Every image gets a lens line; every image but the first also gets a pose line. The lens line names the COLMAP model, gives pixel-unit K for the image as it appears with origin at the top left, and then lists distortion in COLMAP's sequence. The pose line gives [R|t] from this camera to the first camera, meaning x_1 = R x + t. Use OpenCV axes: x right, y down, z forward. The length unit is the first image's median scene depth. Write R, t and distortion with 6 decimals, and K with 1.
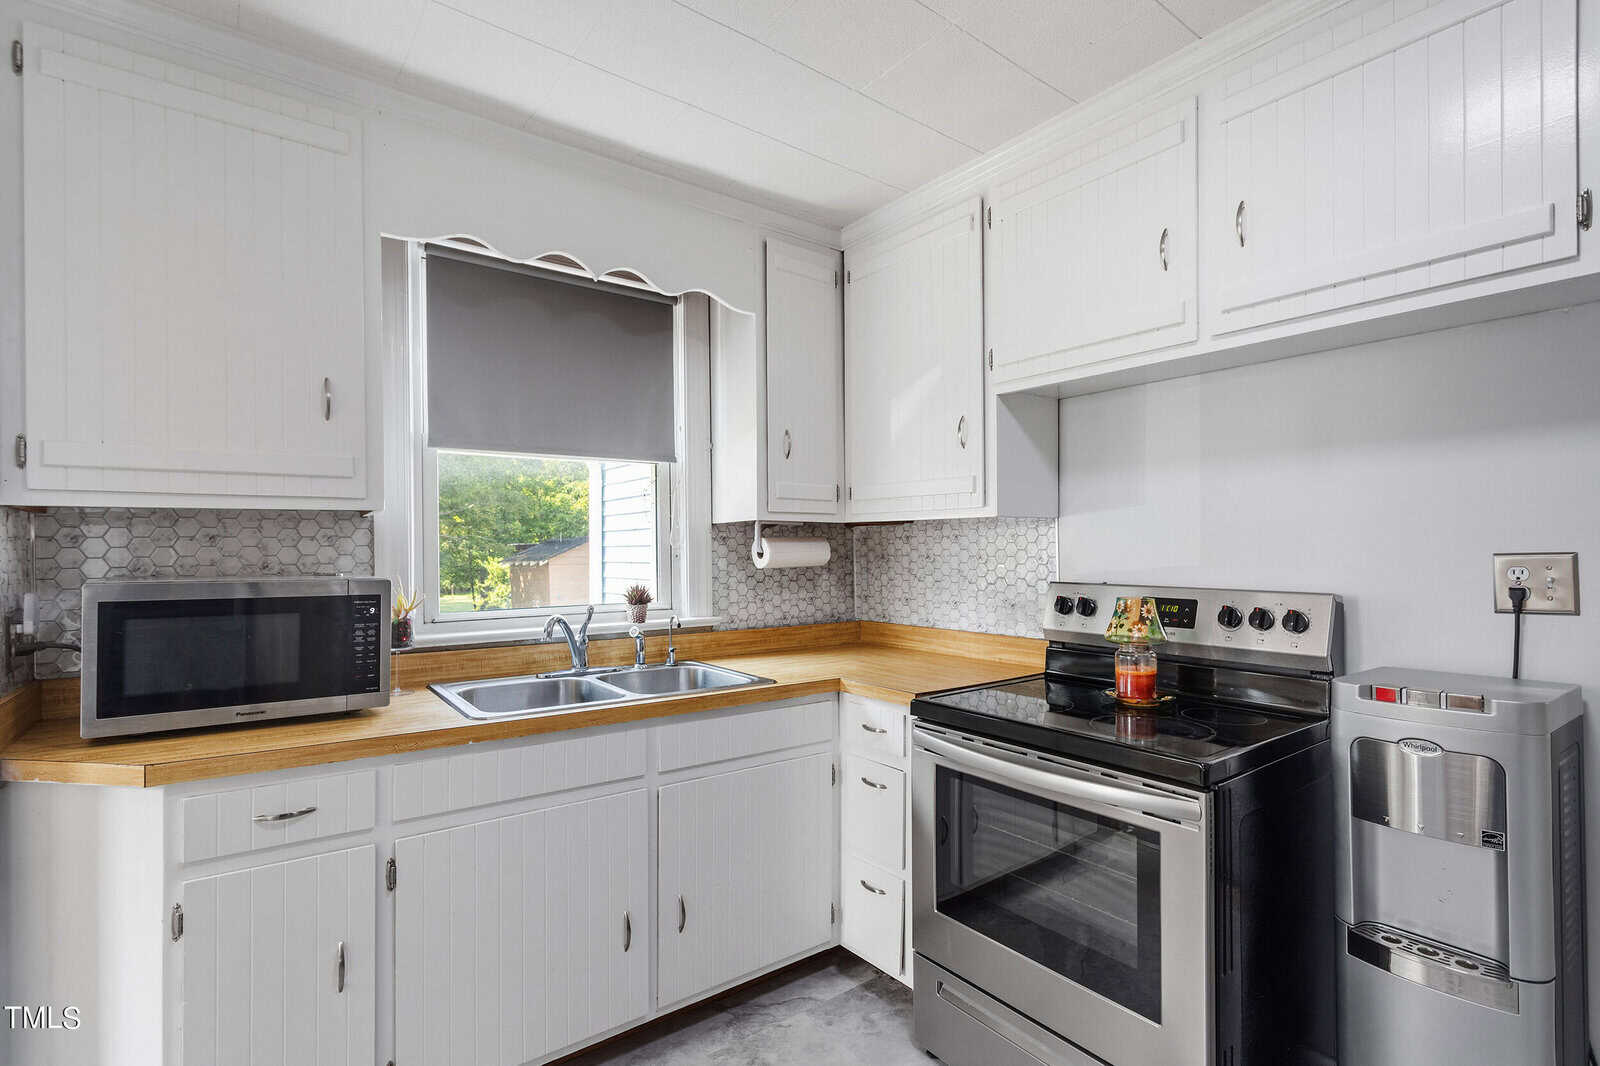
lens RADIAL K [[774.1, 0, 809.2], [0, 774.1, 540.6], [0, 0, 1]] dist [-0.000341, 0.000330]
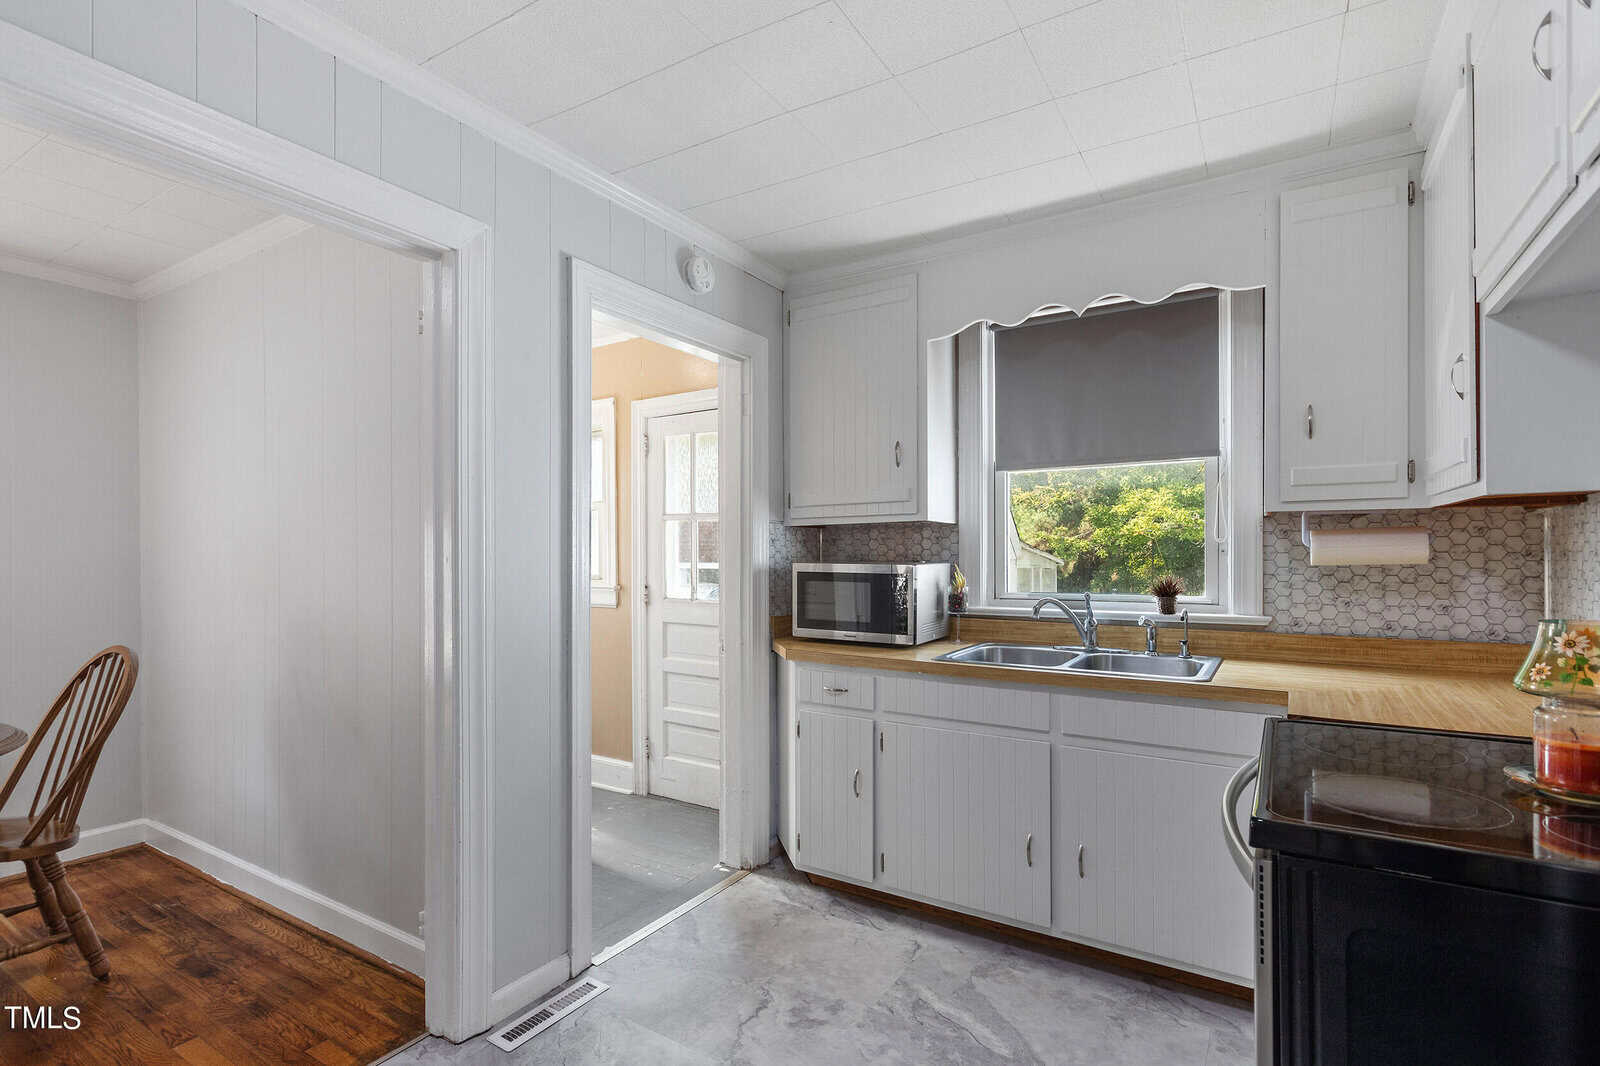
lens RADIAL K [[774.1, 0, 809.4], [0, 774.1, 542.3], [0, 0, 1]] dist [-0.000341, 0.000330]
pose [[0.343780, -0.007809, -0.939018, 0.564282], [0.015969, 0.999869, -0.002469, 0.002792], [0.938914, -0.014146, 0.343860, 0.166891]]
